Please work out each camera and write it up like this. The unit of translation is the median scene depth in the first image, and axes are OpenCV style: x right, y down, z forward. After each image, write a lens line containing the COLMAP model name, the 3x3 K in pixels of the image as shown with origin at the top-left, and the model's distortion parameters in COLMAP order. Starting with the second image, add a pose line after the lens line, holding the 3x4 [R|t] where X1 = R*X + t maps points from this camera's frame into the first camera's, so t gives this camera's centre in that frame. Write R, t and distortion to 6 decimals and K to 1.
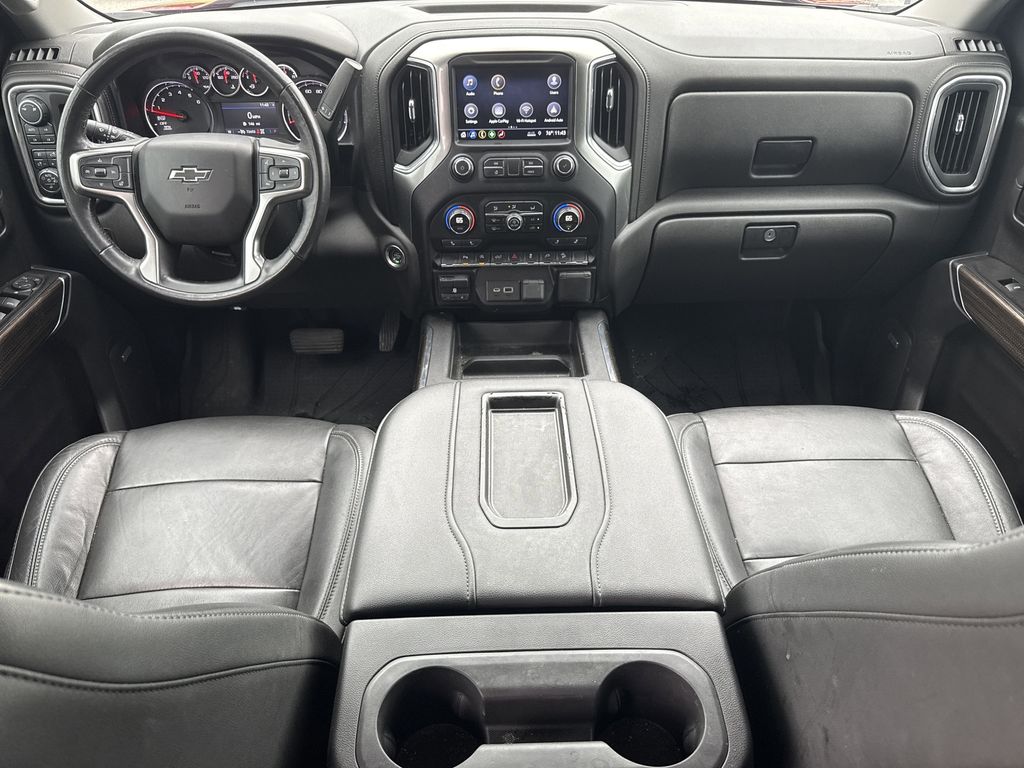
lens RADIAL K [[726.8, 0, 512.0], [0, 726.8, 384.0], [0, 0, 1]] dist [-0.002304, -0.008469]
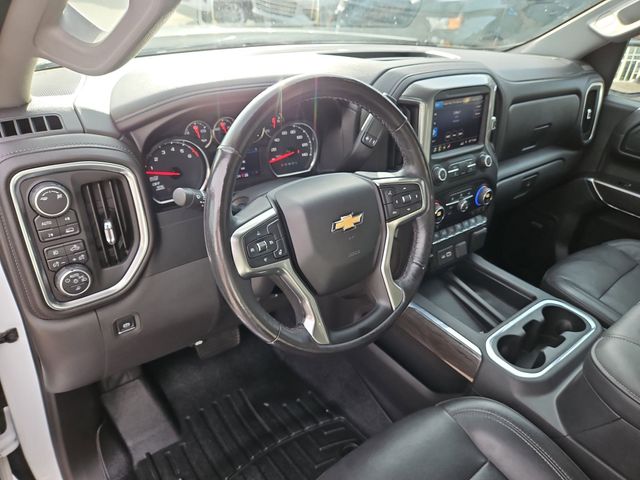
lens RADIAL K [[453.8, 0, 342.1], [0, 453.8, 241.5], [0, 0, 1]] dist [0.039816, -0.000262]
pose [[0.767195, -0.257987, 0.587243, -0.708010], [0.296190, 0.954579, 0.032412, -0.257044], [-0.568931, 0.149070, 0.808762, 0.441493]]
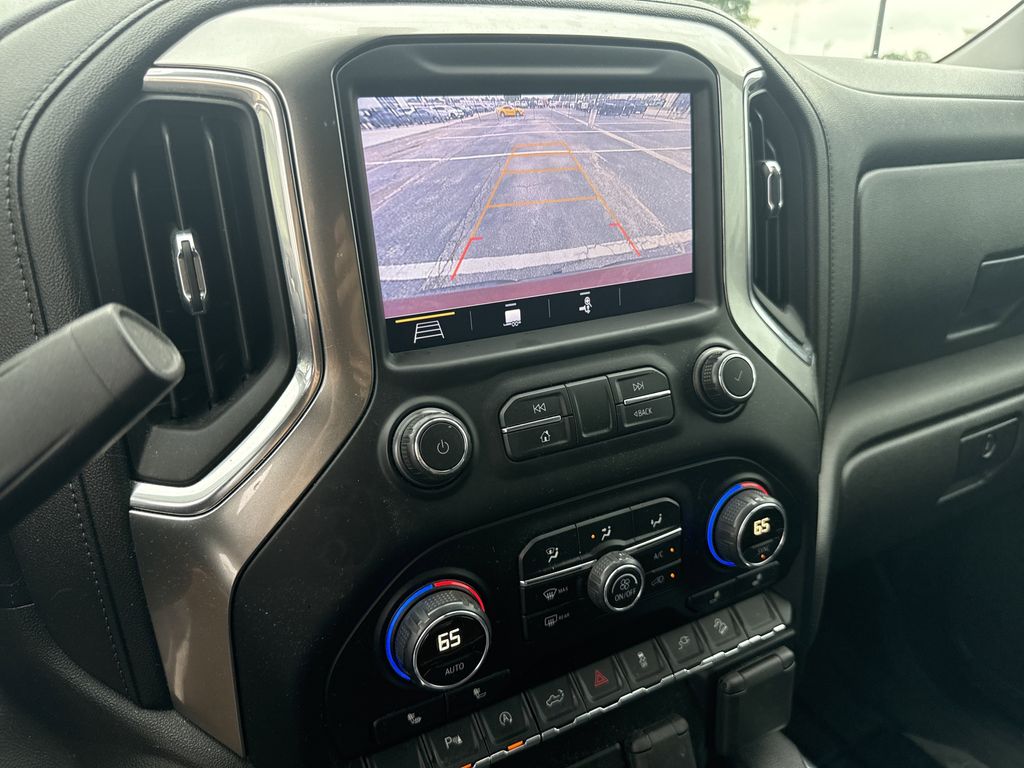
lens RADIAL K [[703.7, 0, 512.0], [0, 703.7, 384.0], [0, 0, 1]] dist [-0.002432, -0.002345]
pose [[0.892064, -0.171203, 0.418224, -0.143045], [0.283102, 0.933068, -0.221894, -0.249769], [-0.352242, 0.316344, 0.880825, 0.743023]]
